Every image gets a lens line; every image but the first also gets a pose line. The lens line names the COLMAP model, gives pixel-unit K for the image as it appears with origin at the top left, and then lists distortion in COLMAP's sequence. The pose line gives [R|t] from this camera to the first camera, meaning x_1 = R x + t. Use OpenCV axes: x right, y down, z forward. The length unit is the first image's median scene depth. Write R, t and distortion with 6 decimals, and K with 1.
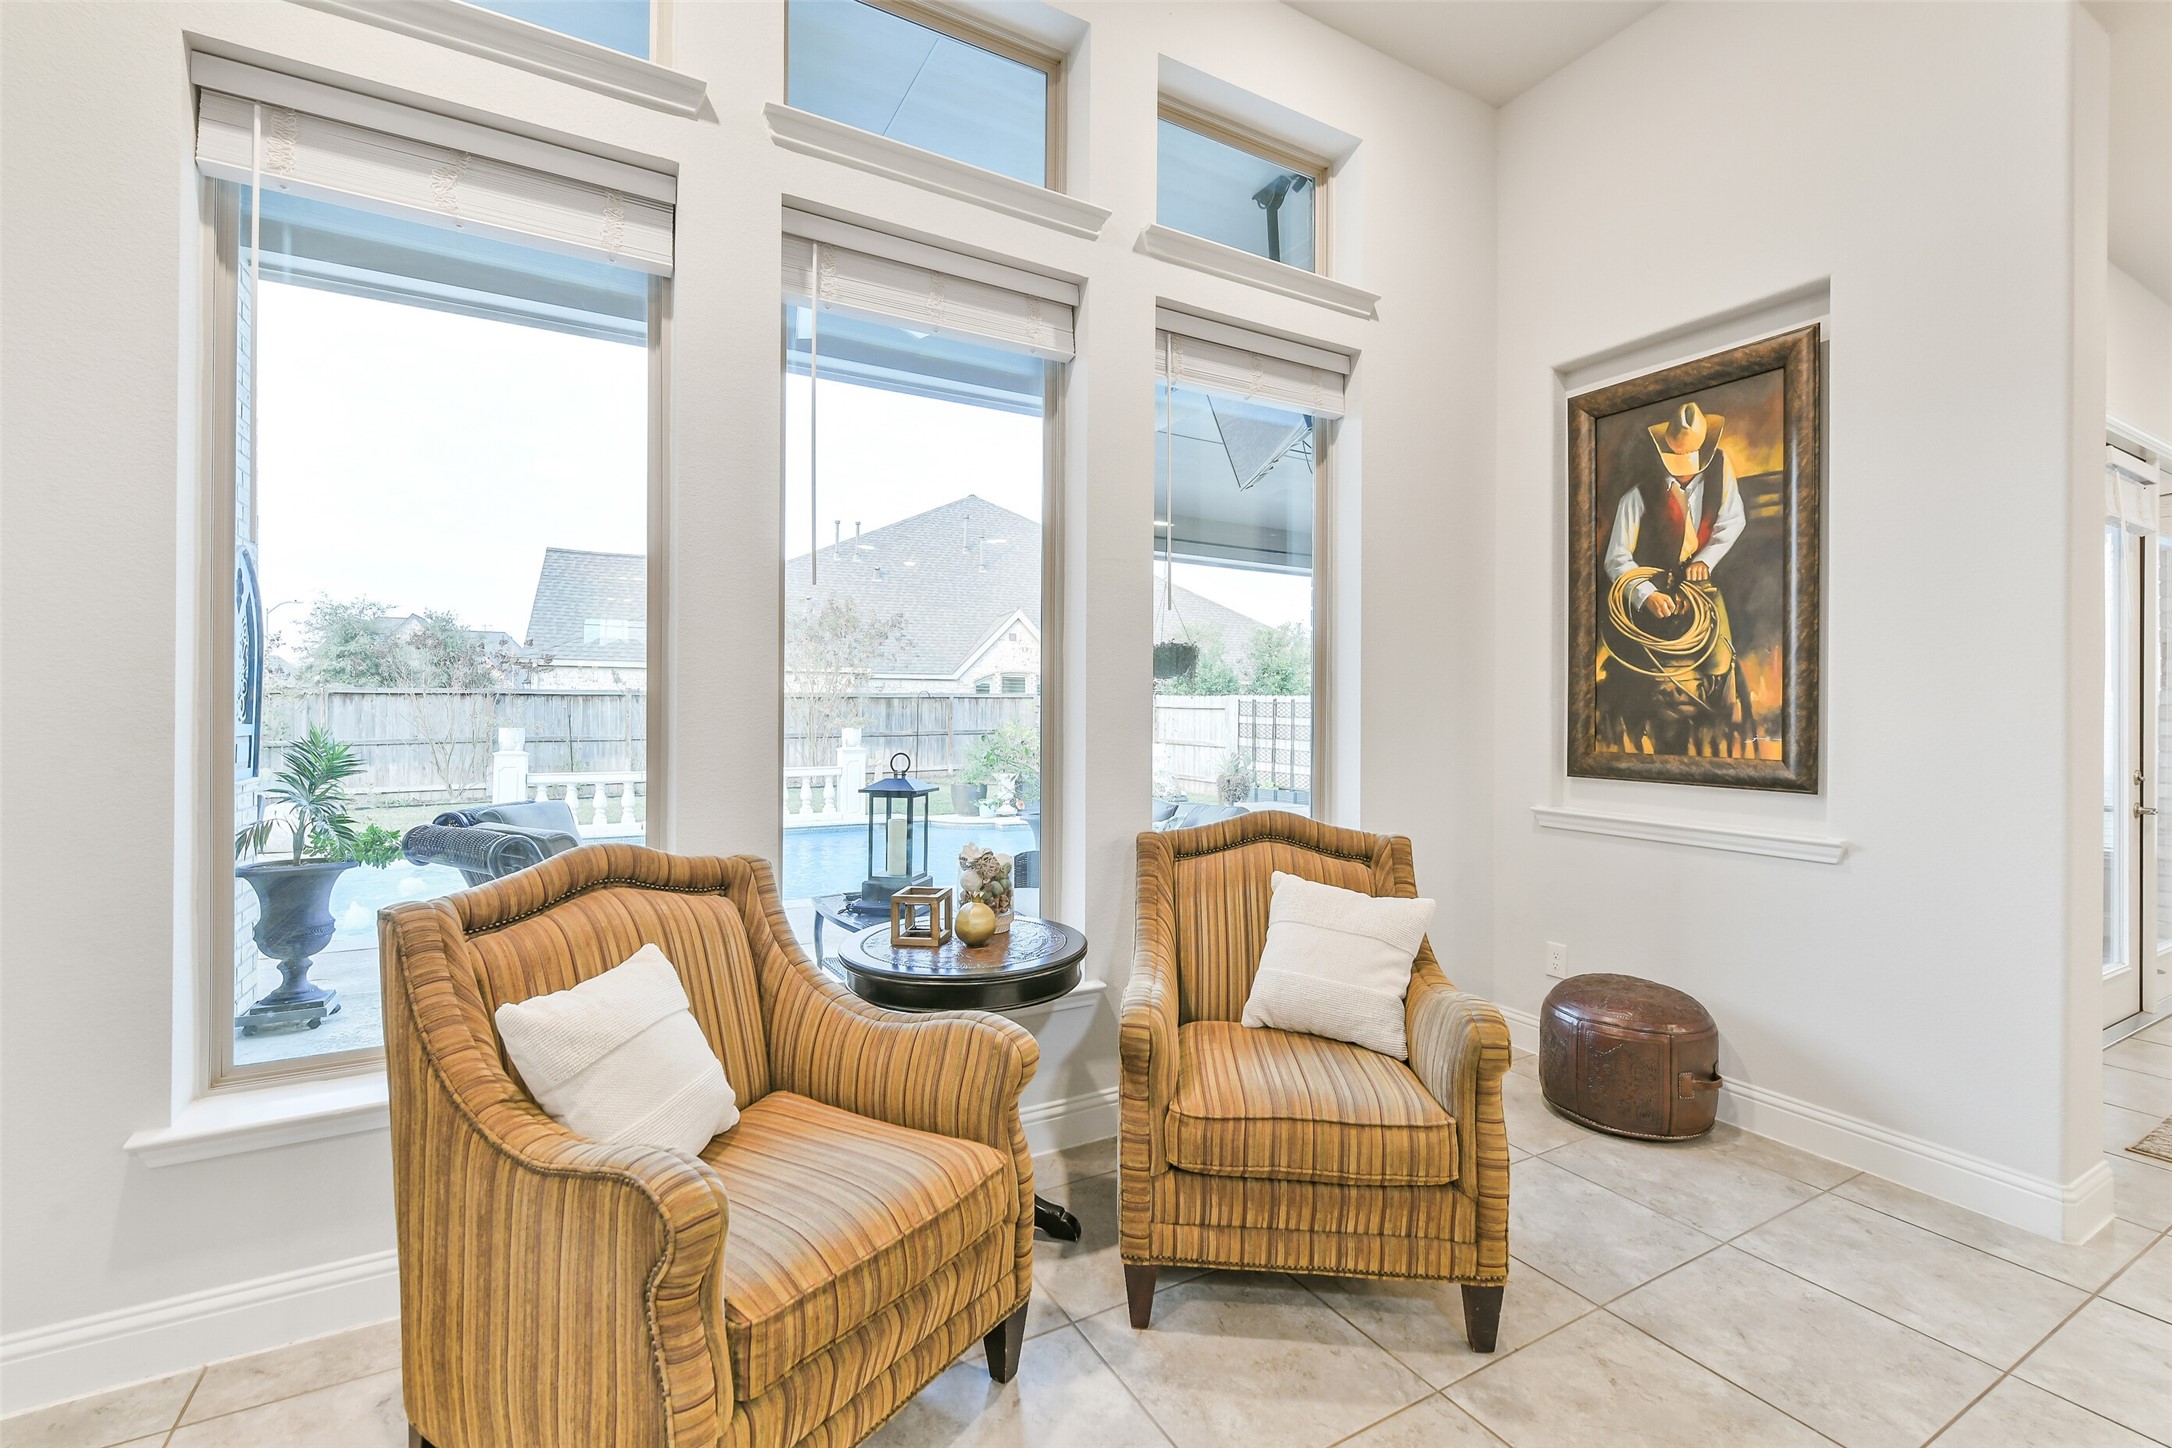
lens RADIAL K [[939.4, 0, 1089.1], [0, 939.4, 716.7], [0, 0, 1]] dist [0.000496, -0.001057]
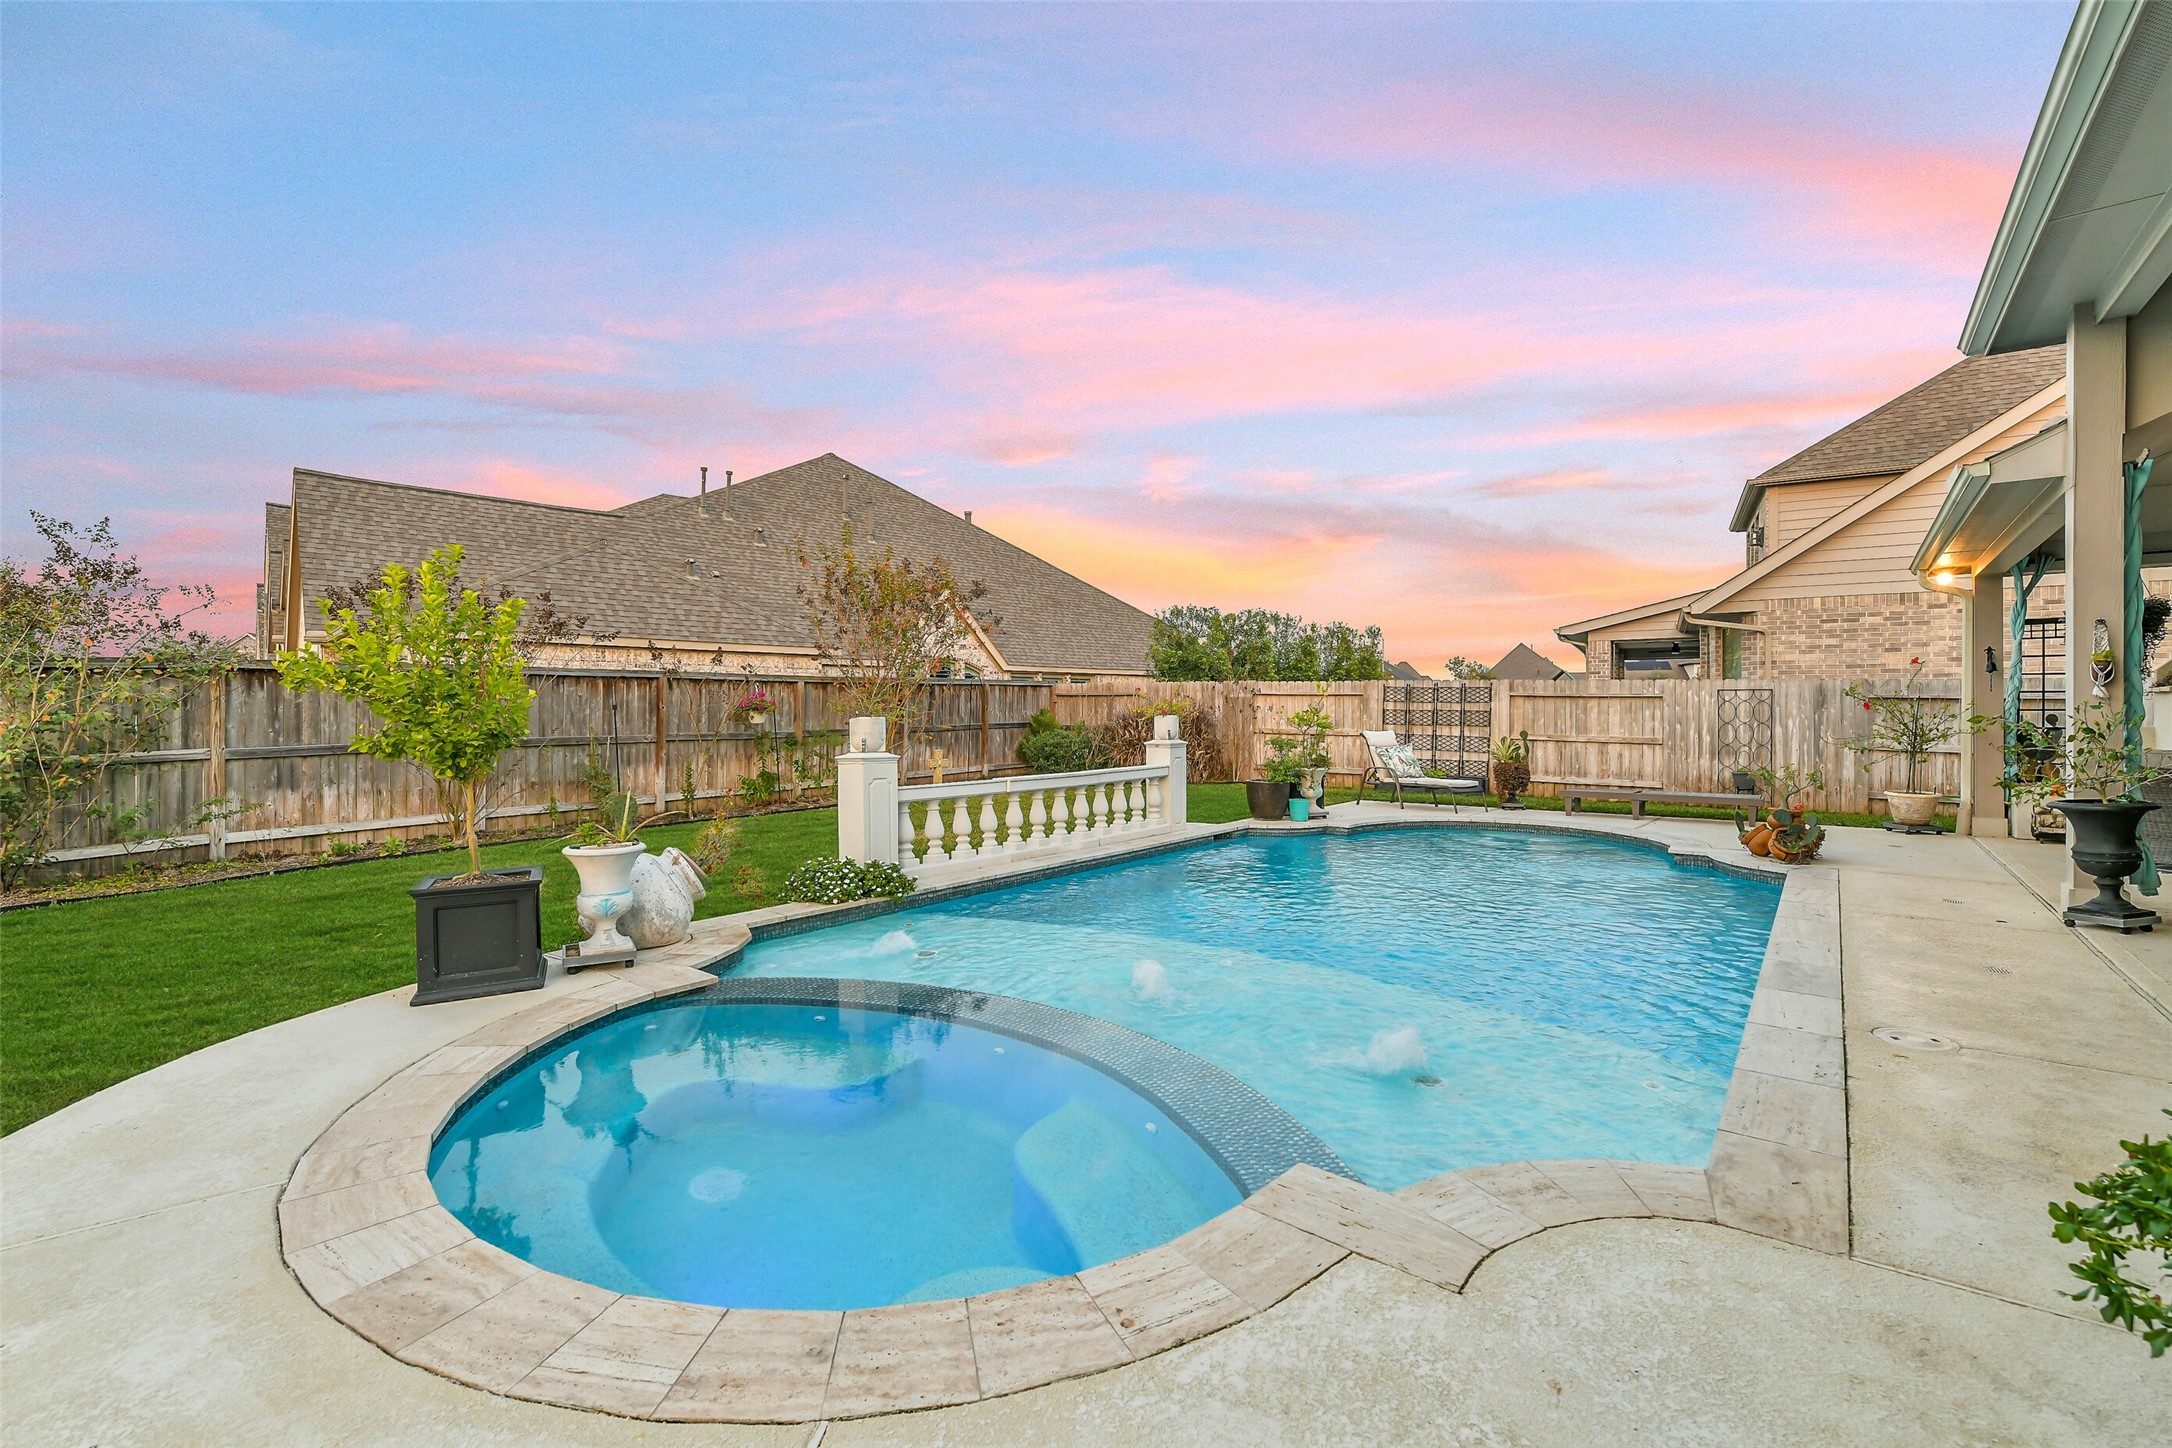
lens RADIAL K [[939.4, 0, 1088.9], [0, 939.4, 716.0], [0, 0, 1]] dist [0.000496, -0.001057]
pose [[0.924607, -0.011679, 0.380744, -0.486877], [0.009686, 0.999928, 0.007152, 0.004034], [-0.380800, -0.002925, 0.924653, 0.228077]]
